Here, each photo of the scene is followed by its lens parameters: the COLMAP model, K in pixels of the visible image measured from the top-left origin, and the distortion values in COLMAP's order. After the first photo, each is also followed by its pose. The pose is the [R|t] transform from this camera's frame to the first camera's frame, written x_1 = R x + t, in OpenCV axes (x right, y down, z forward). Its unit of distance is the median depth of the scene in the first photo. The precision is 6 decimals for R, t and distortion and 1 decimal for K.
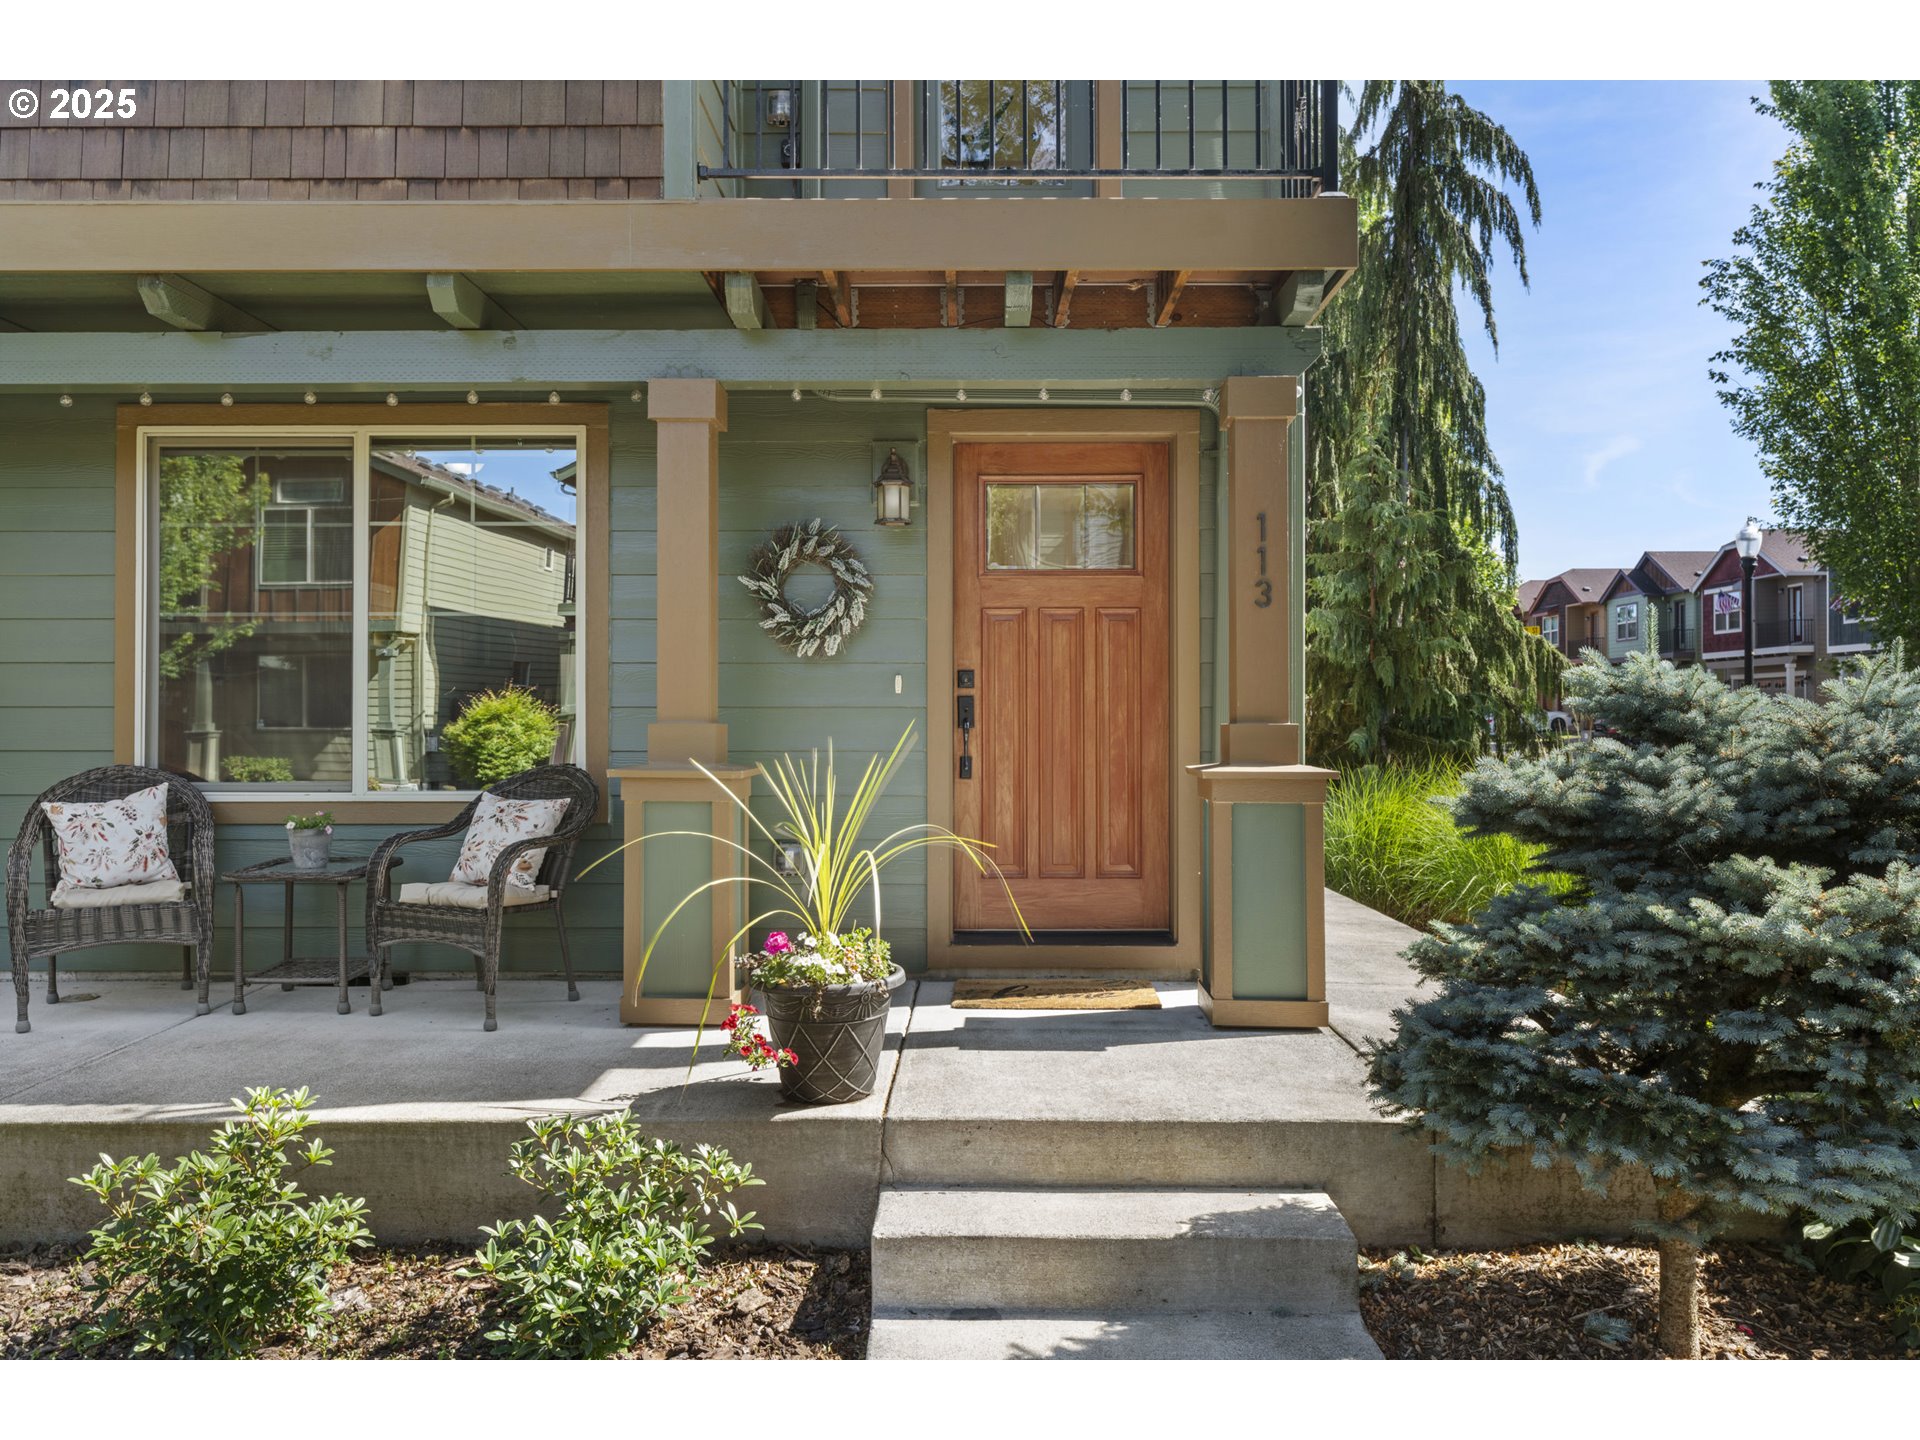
lens RADIAL K [[1431.6, 0, 959.3], [0, 1431.6, 721.2], [0, 0, 1]] dist [0.006251, 0.001581]
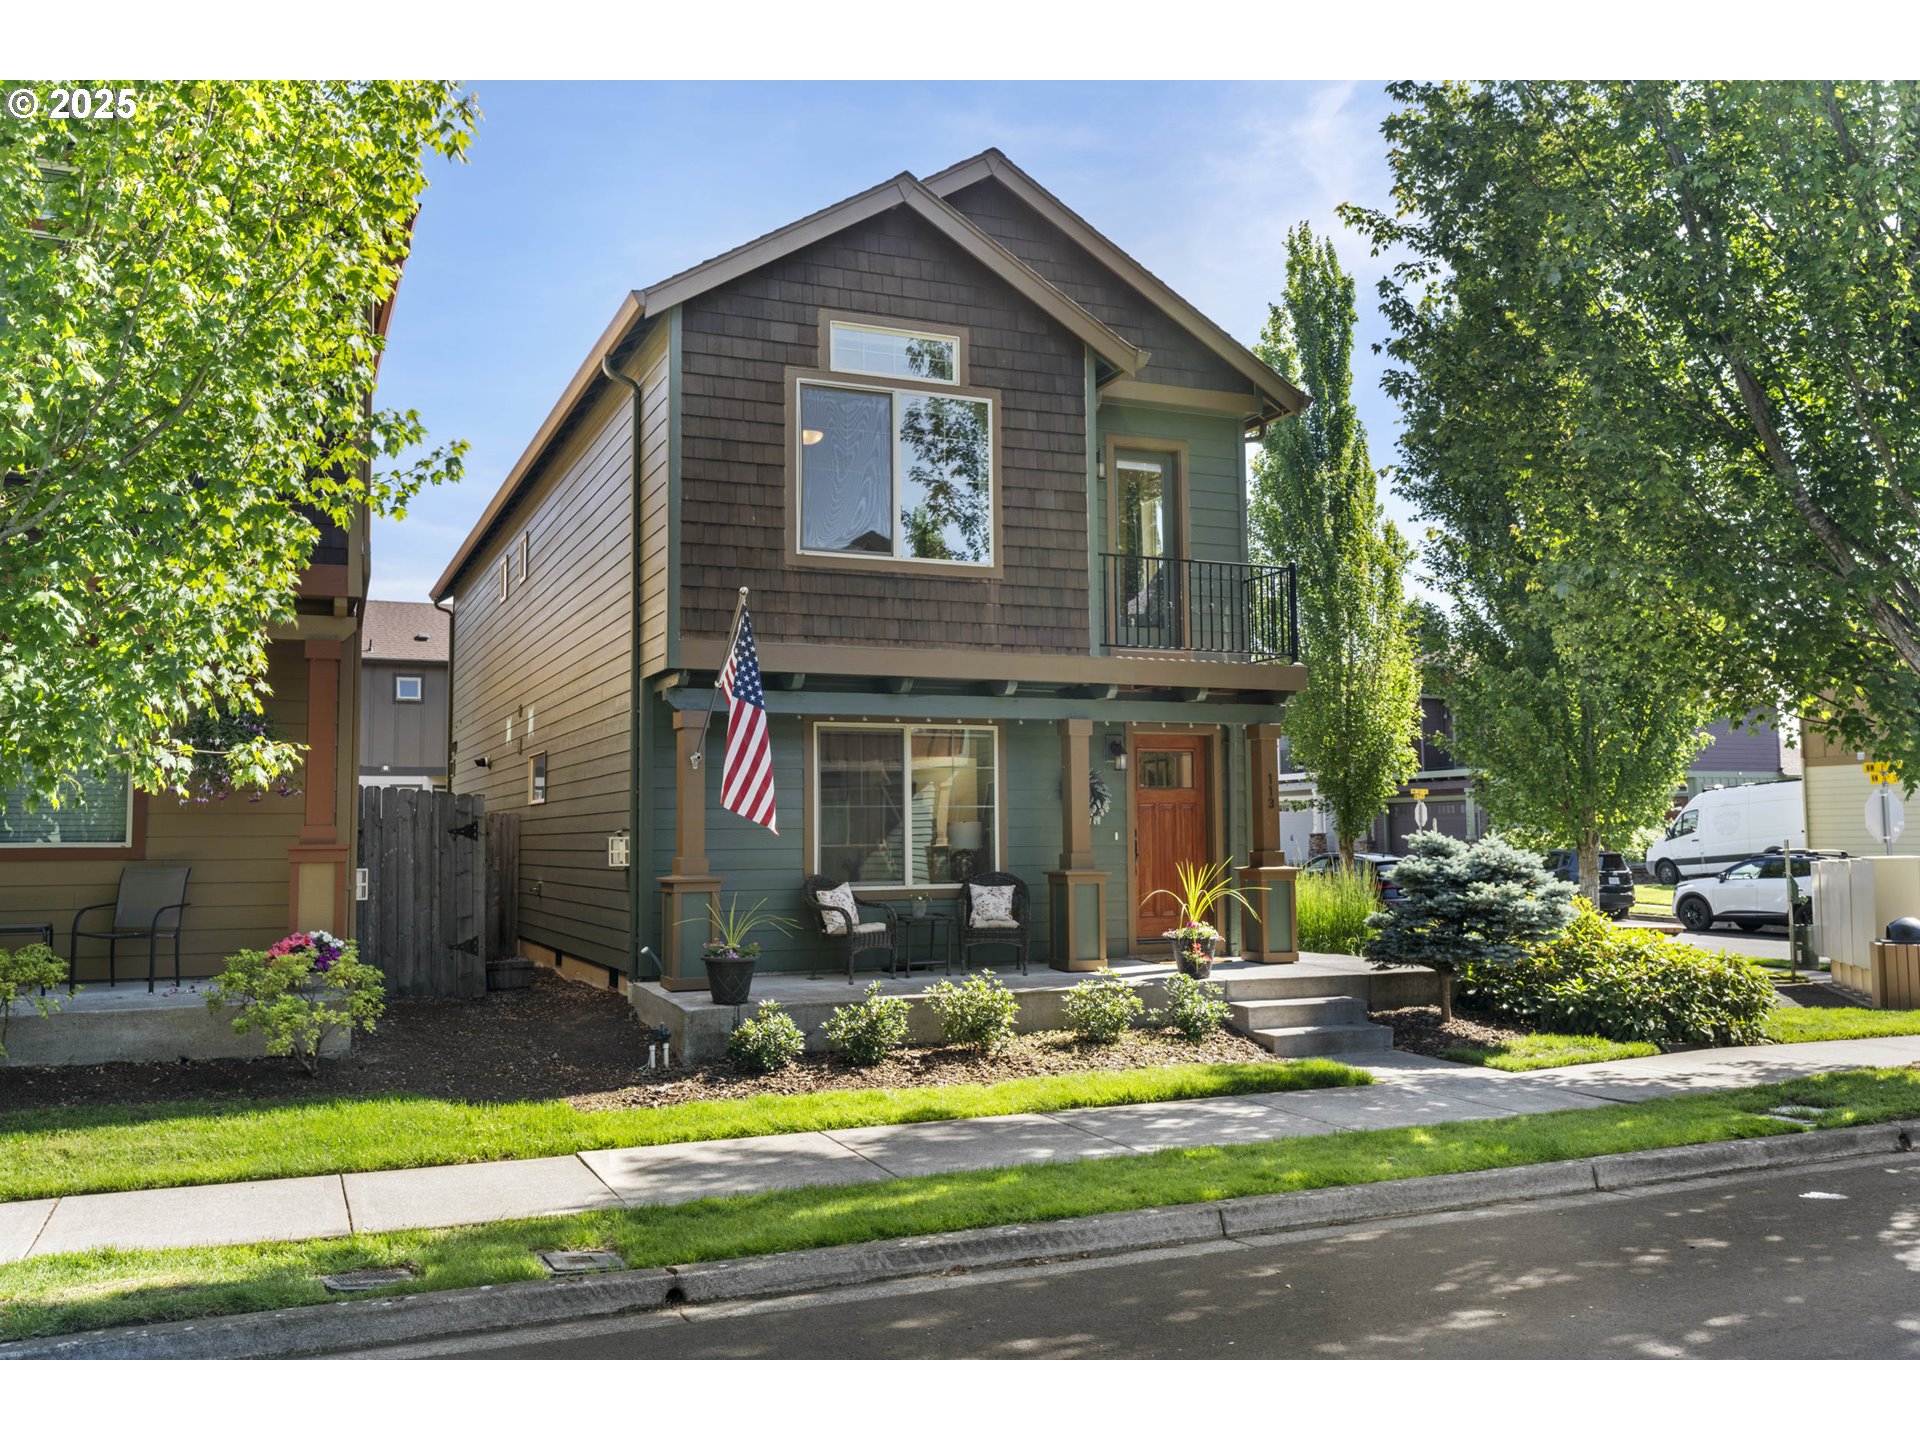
lens RADIAL K [[1607.6, 0, 959.3], [0, 1607.6, 720.7], [0, 0, 1]] dist [0.004917, 0.007685]
pose [[0.912143, 0.023148, 0.409218, -1.497071], [0.007201, 0.997345, -0.072467, -0.026923], [-0.409809, 0.069047, 0.909554, -1.463750]]
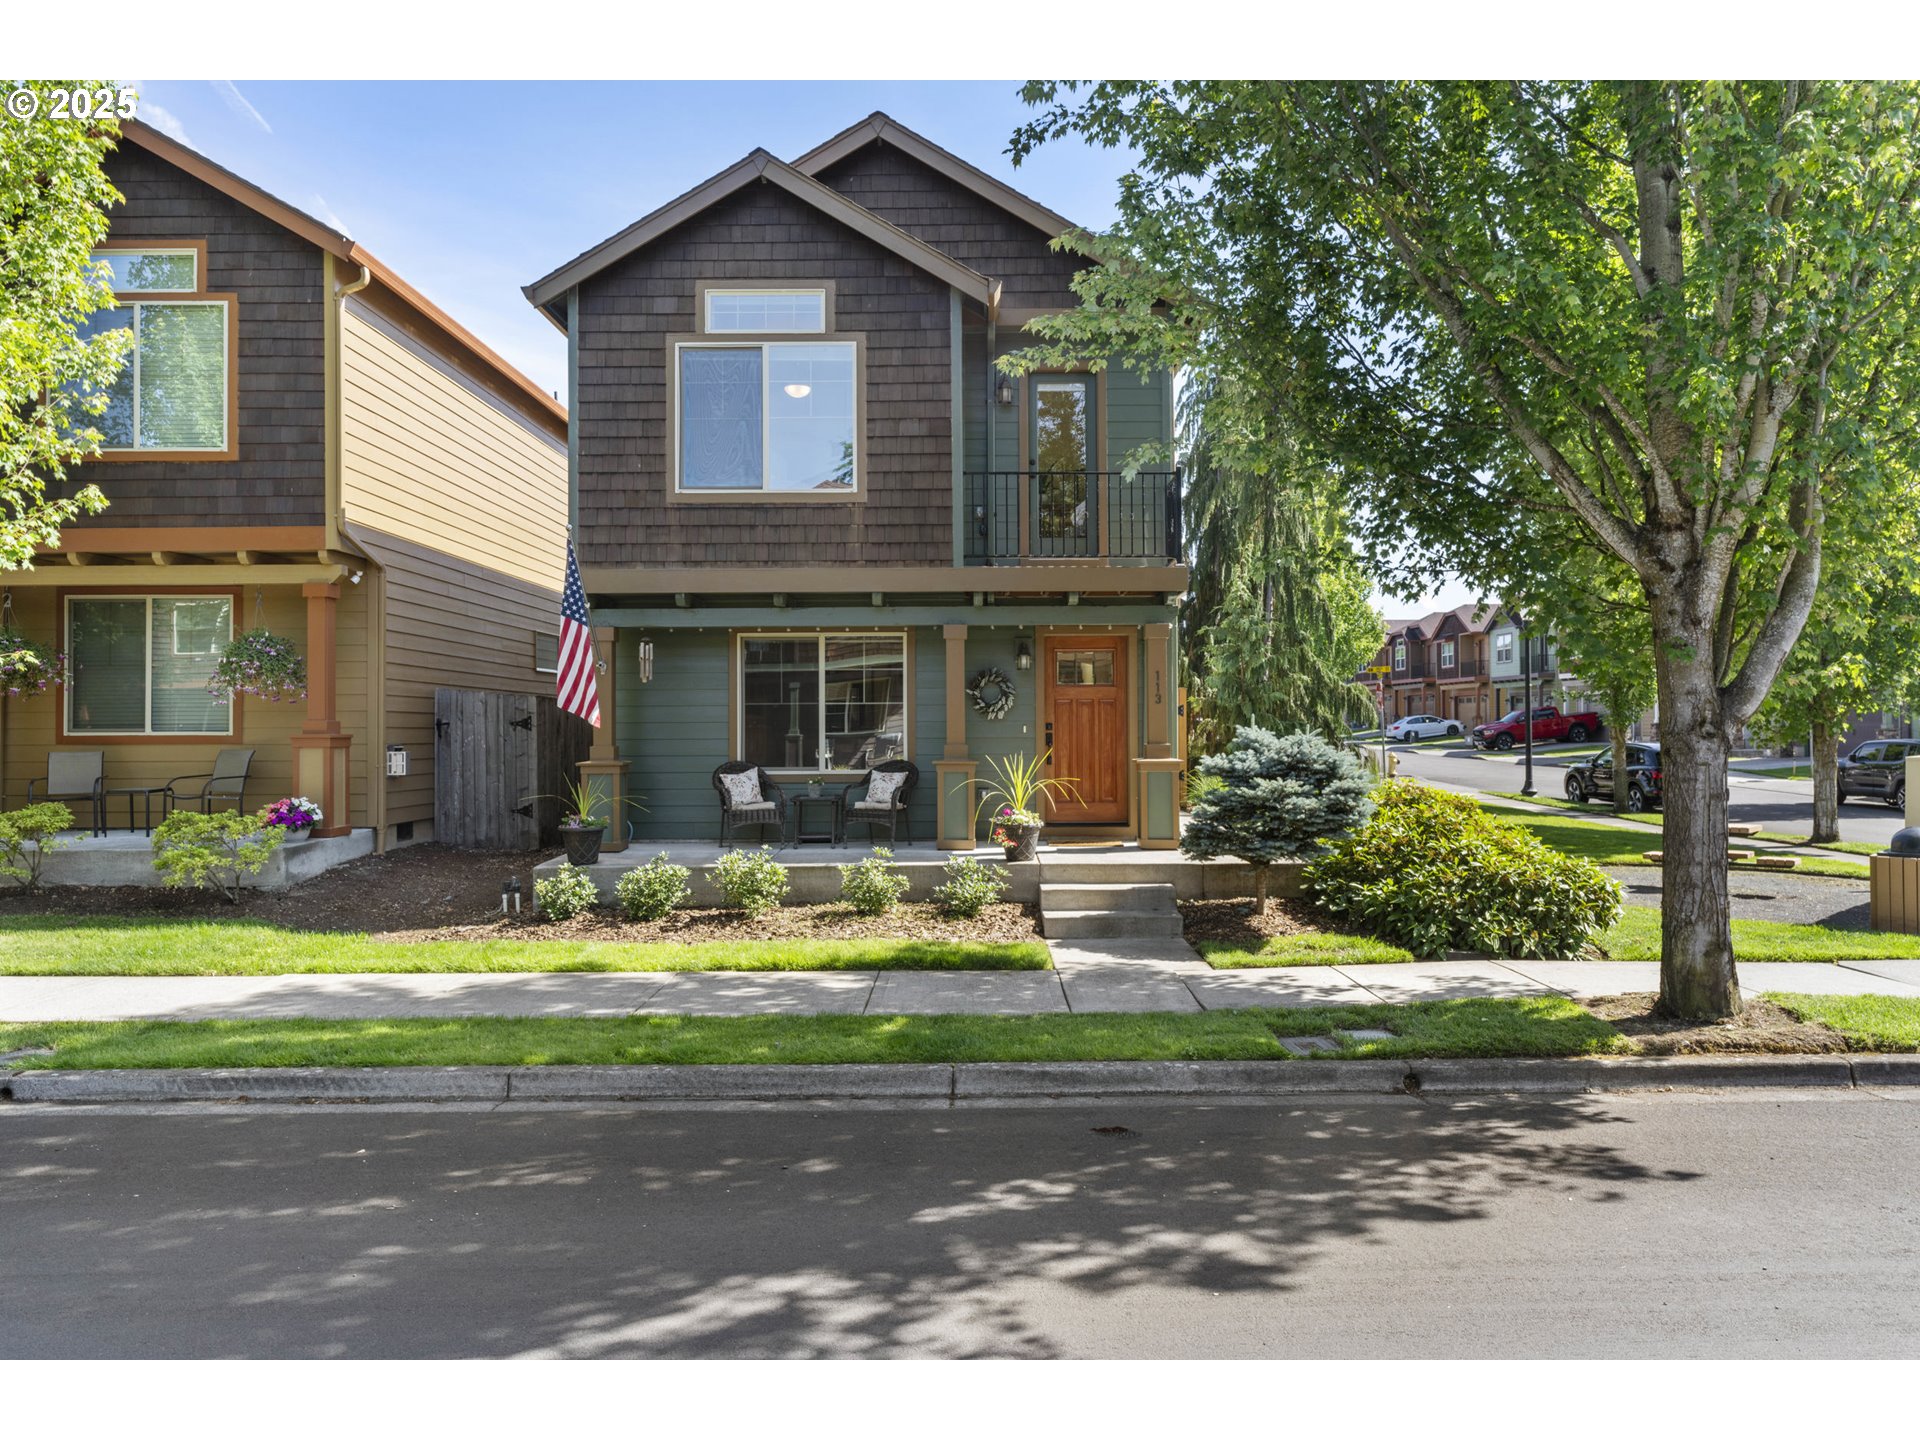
lens RADIAL K [[1283.6, 0, 963.0], [0, 1283.6, 718.9], [0, 0, 1]] dist [0.003403, 0.001856]
pose [[0.999963, -0.003817, 0.007698, -0.188453], [0.003867, 0.999972, -0.006464, -0.032062], [-0.007673, 0.006494, 0.999949, -1.487531]]
